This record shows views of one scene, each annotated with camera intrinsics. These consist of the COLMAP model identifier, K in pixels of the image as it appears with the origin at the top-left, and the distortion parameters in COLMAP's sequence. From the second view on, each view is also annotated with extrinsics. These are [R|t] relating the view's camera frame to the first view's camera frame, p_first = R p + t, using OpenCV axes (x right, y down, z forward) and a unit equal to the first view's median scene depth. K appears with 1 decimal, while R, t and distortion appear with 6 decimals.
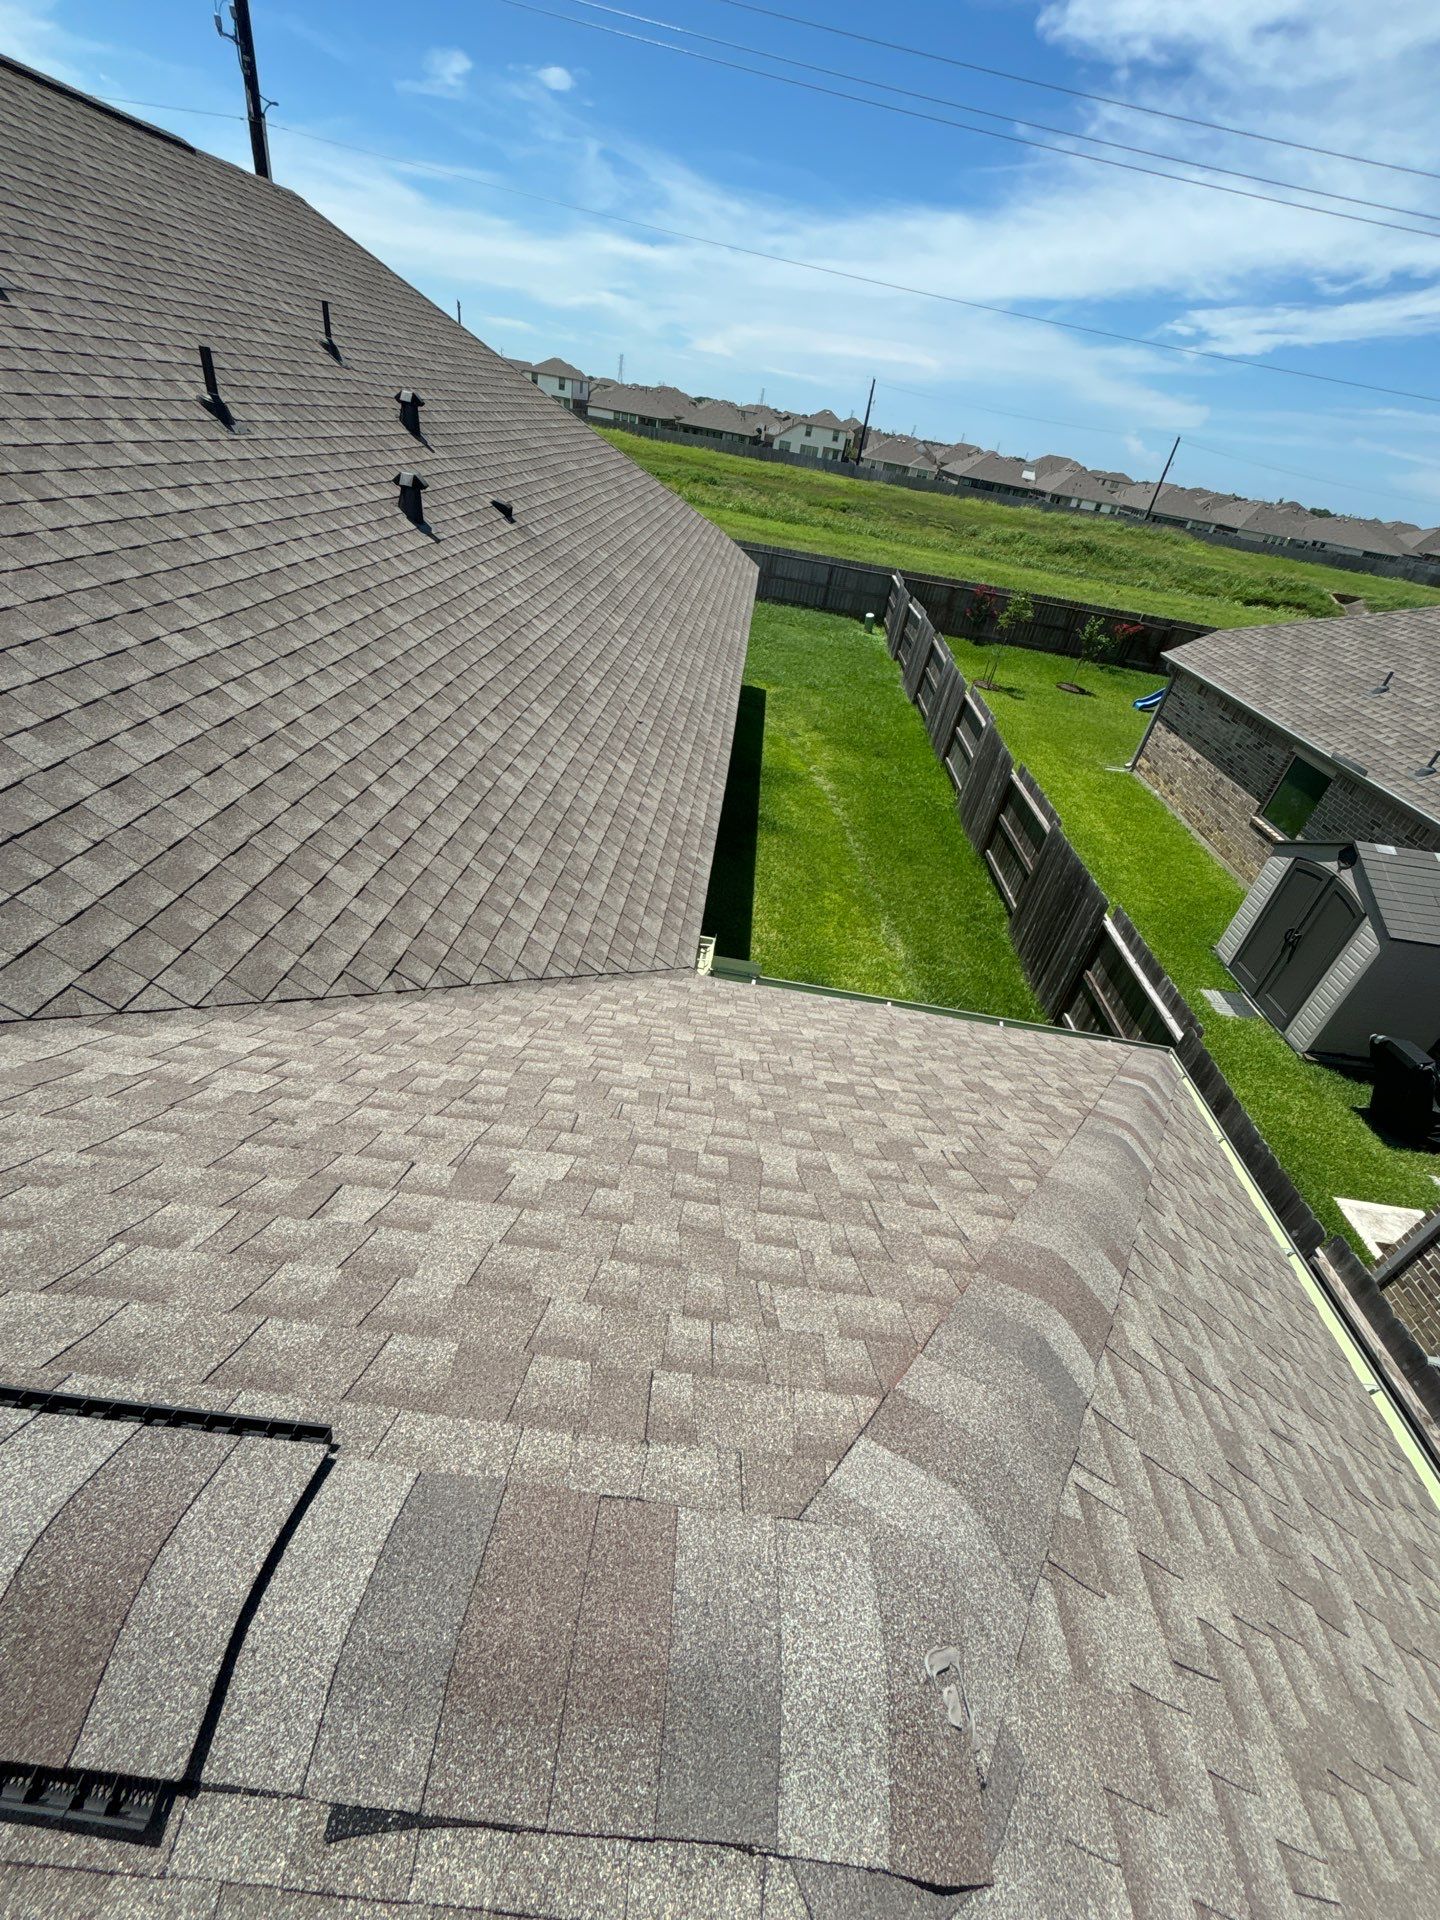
lens RADIAL K [[777.1, 0, 720.0], [0, 777.1, 960.0], [0, 0, 1]] dist [-0.003988, 0.000289]
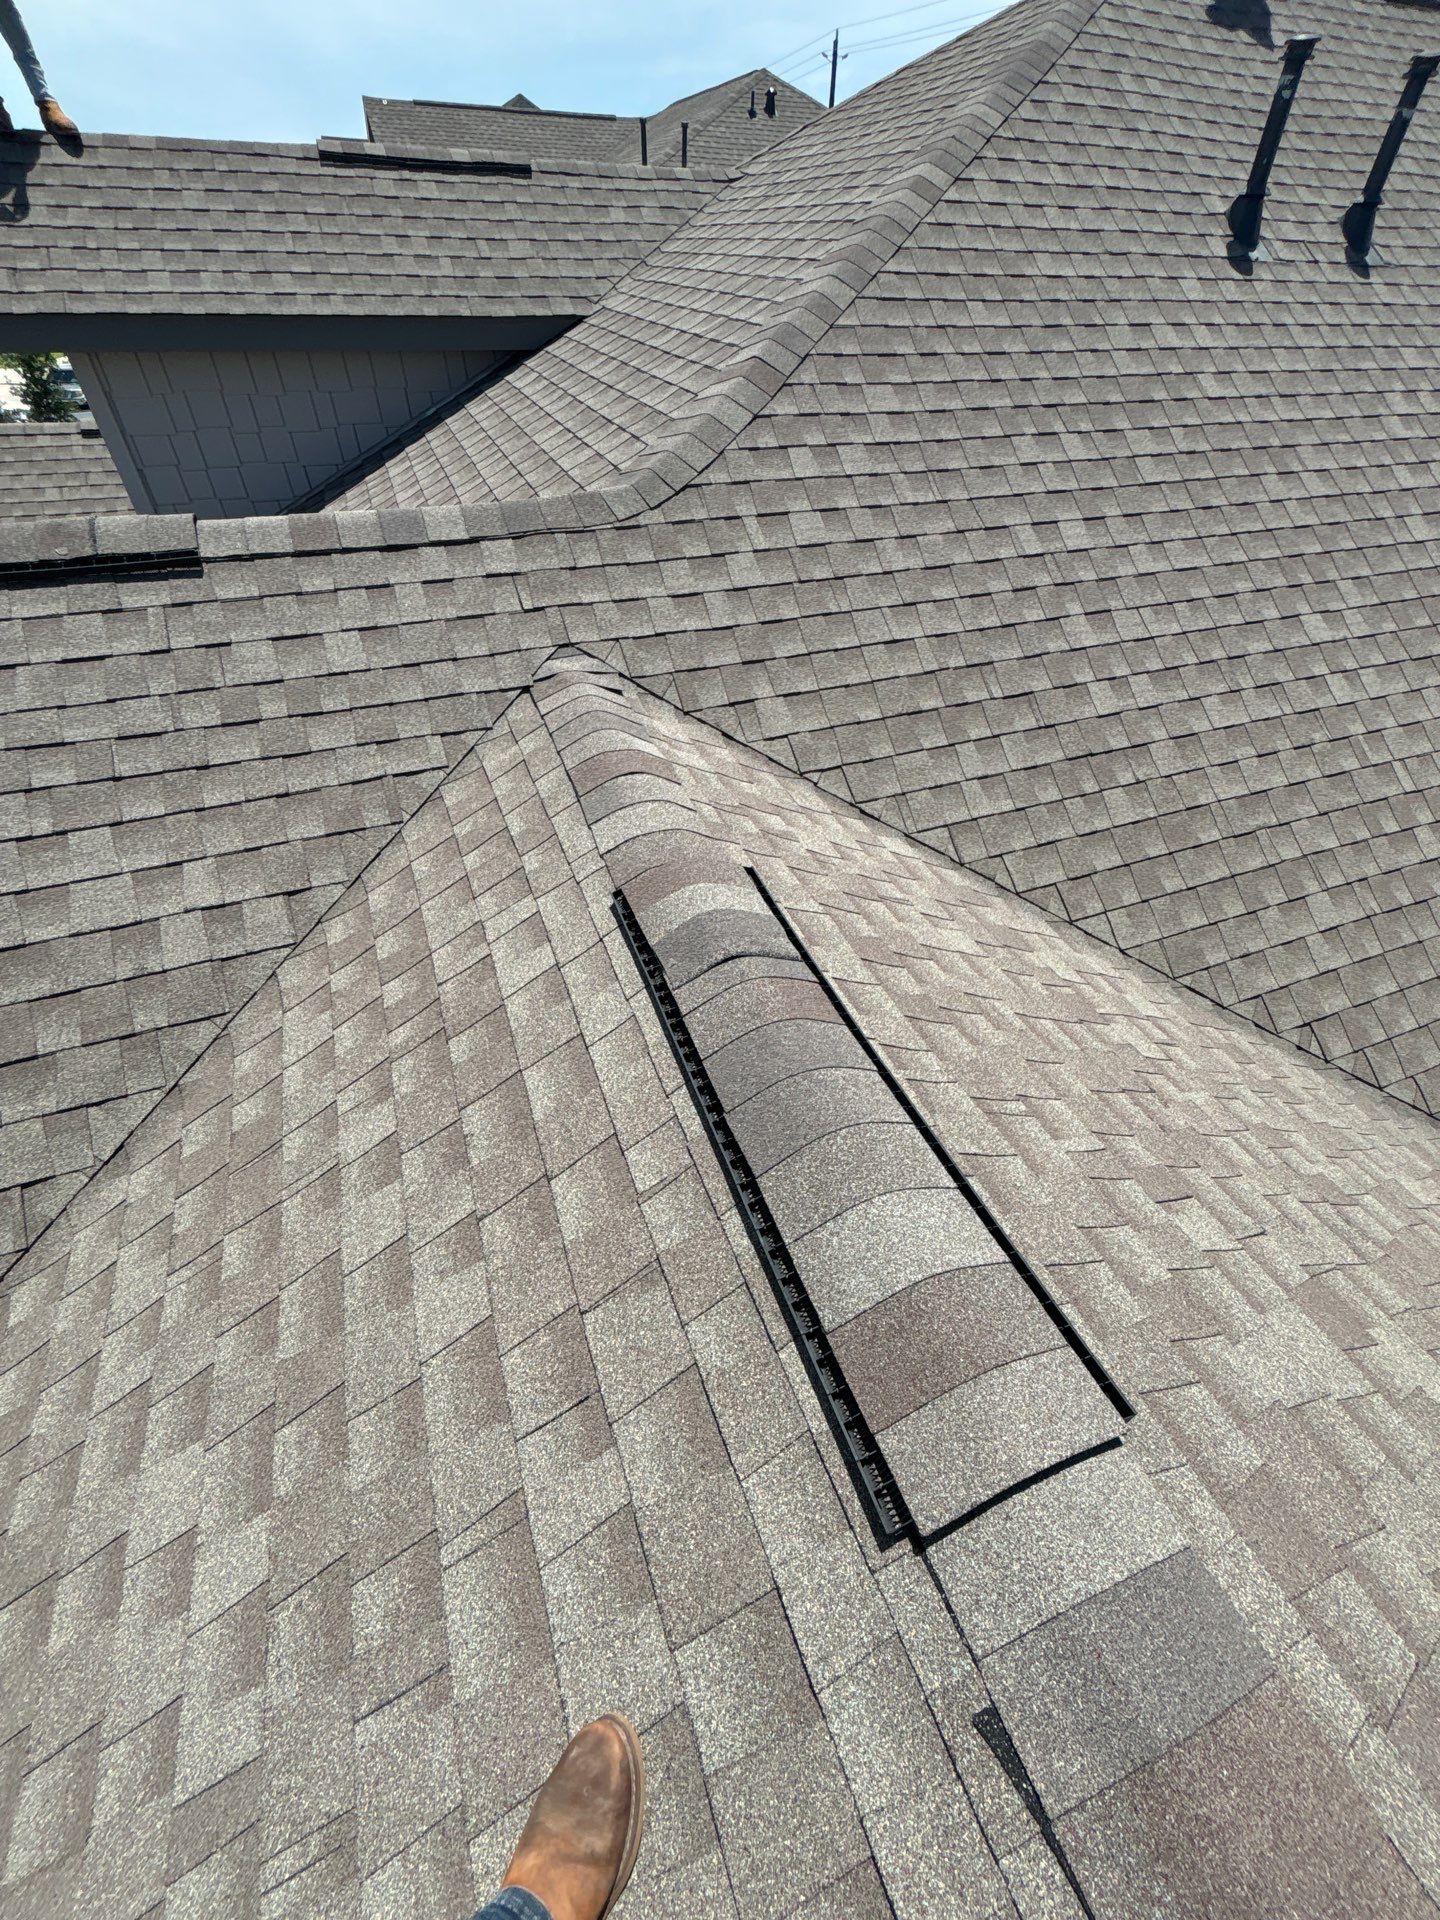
lens RADIAL K [[775.8, 0, 723.6], [0, 775.8, 954.8], [0, 0, 1]] dist [-0.000169, -0.000398]
pose [[0.421997, 0.495085, -0.759480, -0.086293], [-0.488372, 0.829929, 0.269650, 0.038853], [0.763814, 0.257117, 0.592013, -0.033426]]
